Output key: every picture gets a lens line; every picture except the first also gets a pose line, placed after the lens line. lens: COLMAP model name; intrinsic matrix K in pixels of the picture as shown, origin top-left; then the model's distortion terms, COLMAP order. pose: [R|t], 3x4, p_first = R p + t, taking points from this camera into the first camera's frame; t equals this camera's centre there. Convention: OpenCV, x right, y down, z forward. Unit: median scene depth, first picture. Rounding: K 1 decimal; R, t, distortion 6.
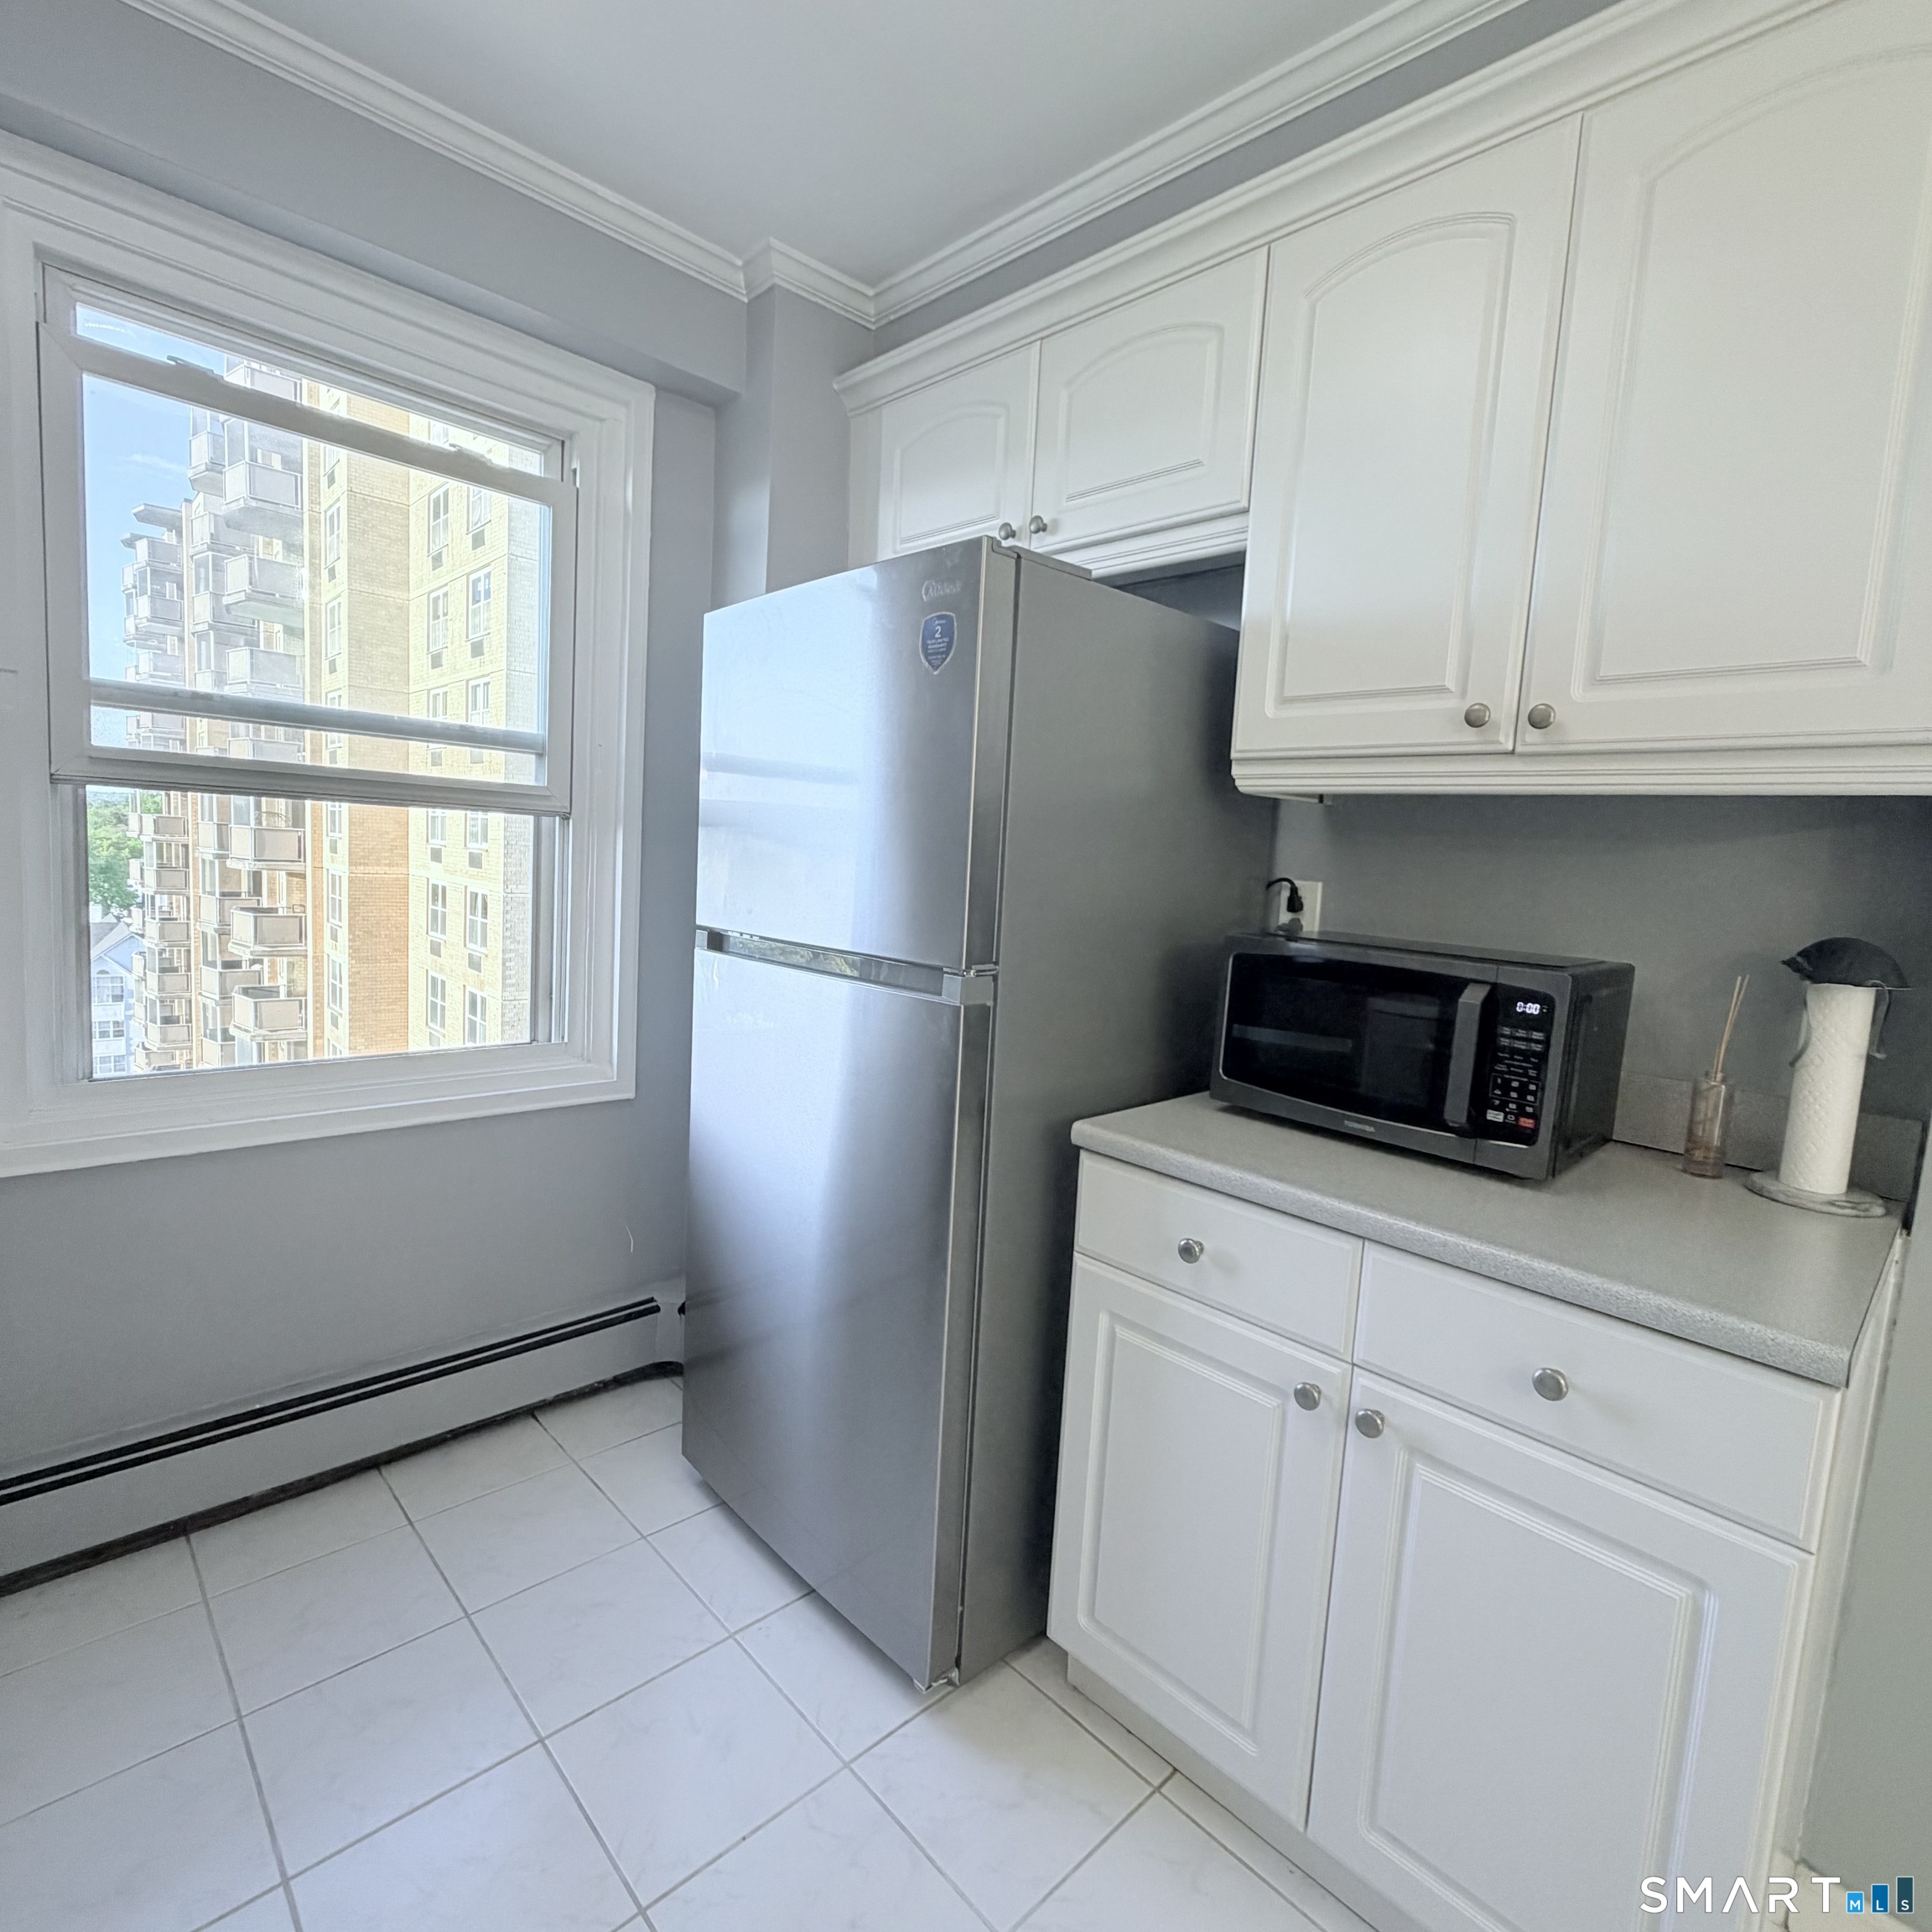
lens RADIAL K [[1020.2, 0, 966.0], [0, 1020.2, 966.0], [0, 0, 1]] dist [0.000318, -0.000712]
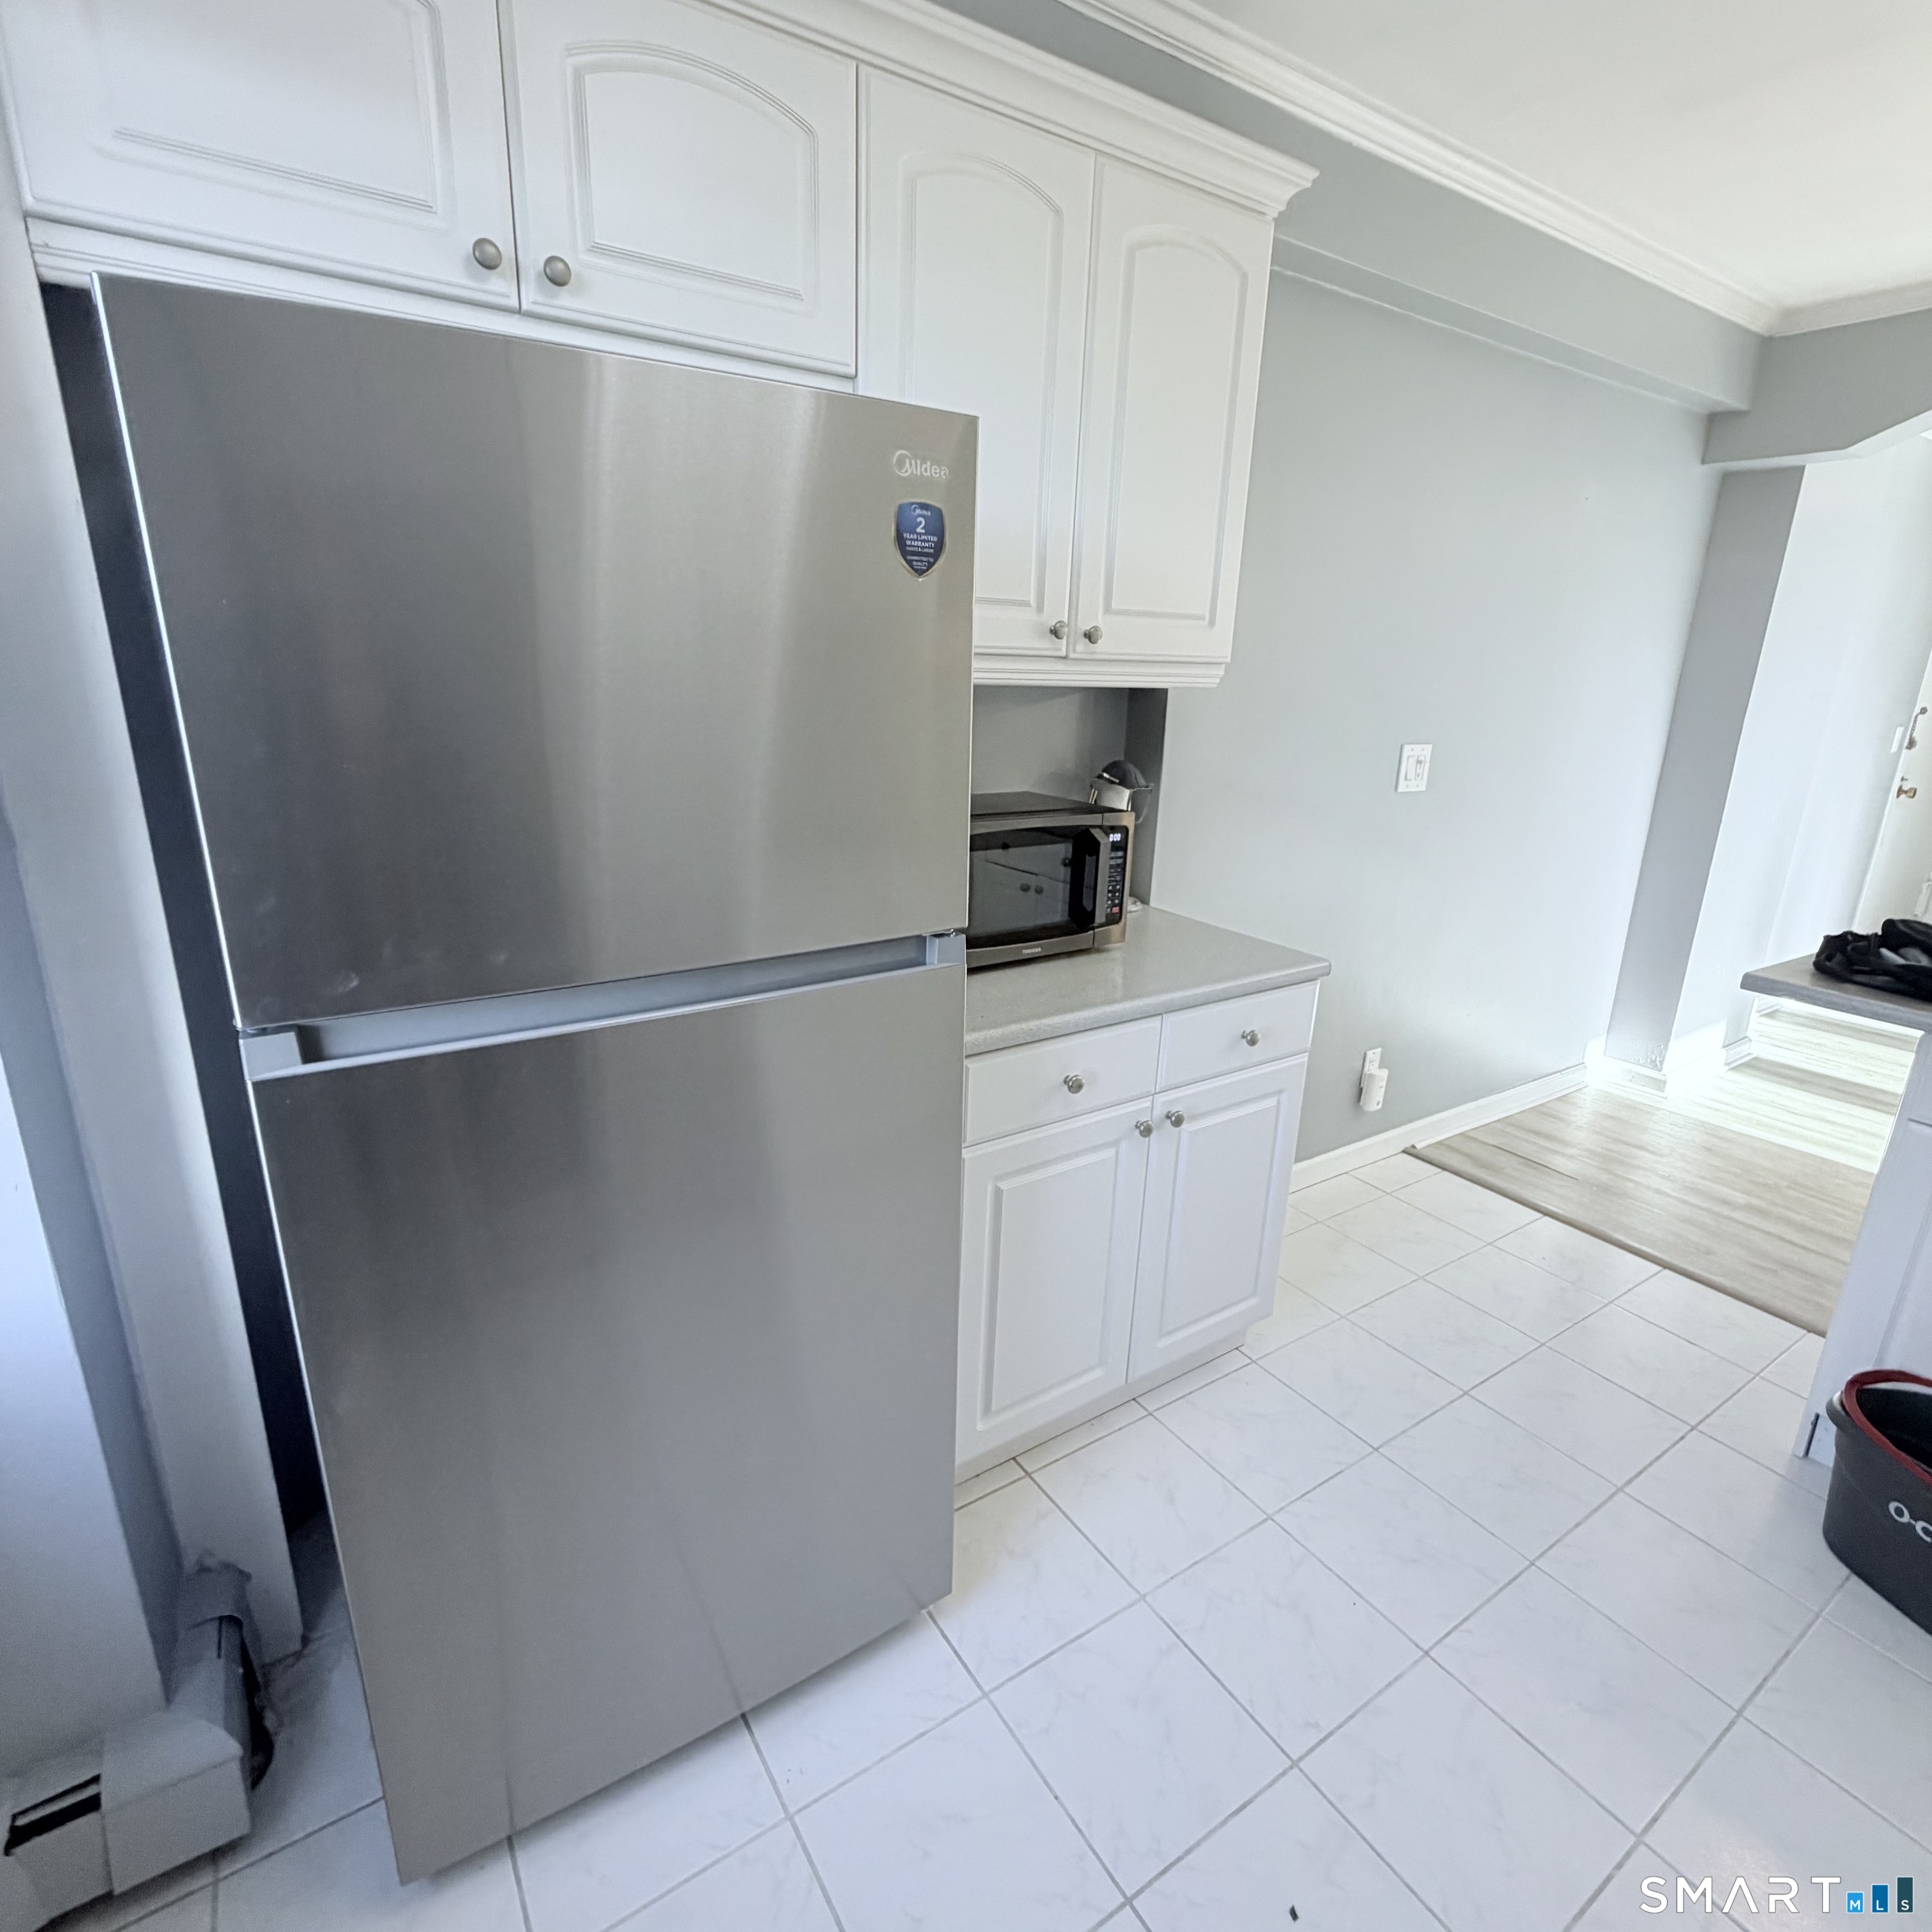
lens RADIAL K [[1020.2, 0, 966.0], [0, 1020.2, 966.0], [0, 0, 1]] dist [0.000318, -0.000712]
pose [[0.186451, -0.331685, 0.924782, -0.915149], [0.094536, 0.942977, 0.319151, -0.270606], [-0.977905, 0.027919, 0.207175, 0.862614]]
